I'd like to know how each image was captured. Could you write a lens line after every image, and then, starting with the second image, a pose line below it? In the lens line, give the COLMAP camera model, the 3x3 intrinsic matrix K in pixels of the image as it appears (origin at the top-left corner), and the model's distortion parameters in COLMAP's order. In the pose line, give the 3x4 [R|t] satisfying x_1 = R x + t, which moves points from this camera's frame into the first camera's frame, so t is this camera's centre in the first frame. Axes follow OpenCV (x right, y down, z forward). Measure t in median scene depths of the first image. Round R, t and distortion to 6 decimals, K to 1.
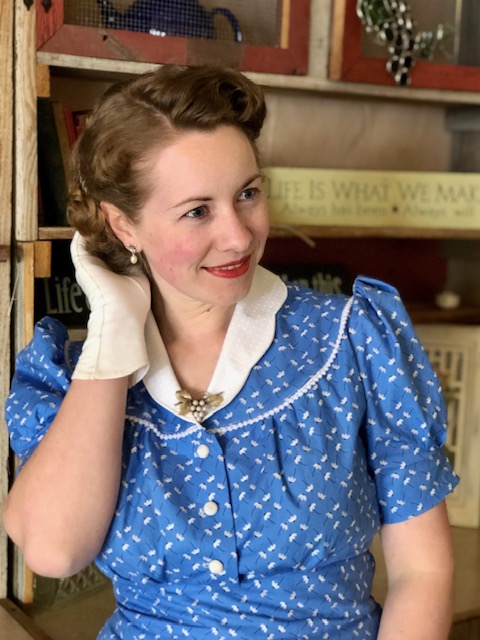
lens RADIAL K [[1090.9, 0, 240.3], [0, 1090.9, 321.8], [0, 0, 1]] dist [0.021098, 0.000000]
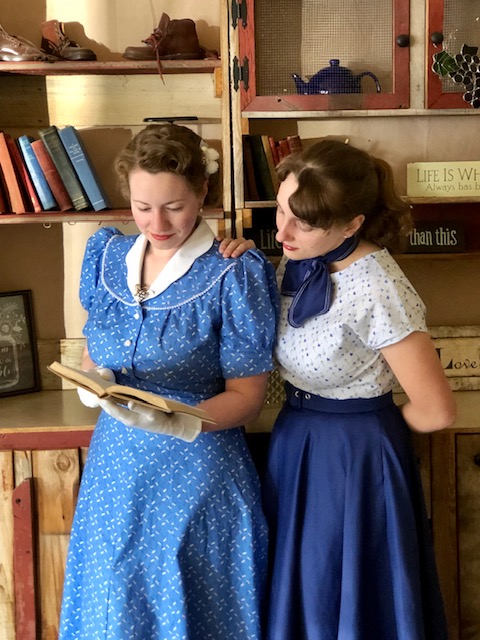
lens RADIAL K [[1090.9, 0, 243.4], [0, 1090.9, 281.2], [0, 0, 1]] dist [0.021098, 0.000000]
pose [[0.865556, -0.003995, -0.500795, 0.721390], [-0.017339, 0.999130, -0.037938, 0.117232], [0.500511, 0.041521, 0.864734, -0.610160]]
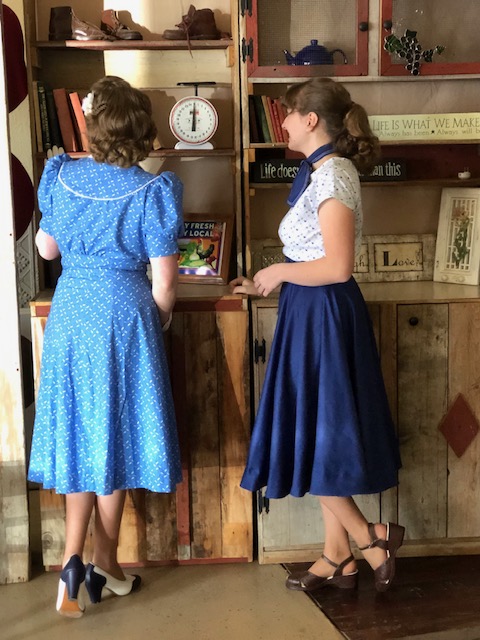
lens RADIAL K [[1026.1, 0, 242.0], [0, 1026.1, 331.7], [0, 0, 1]] dist [0.014384, 0.000000]
pose [[0.877783, 0.038090, -0.477541, 0.954896], [-0.015810, 0.998594, 0.050590, 0.232196], [0.478797, -0.036857, 0.877152, -1.161671]]
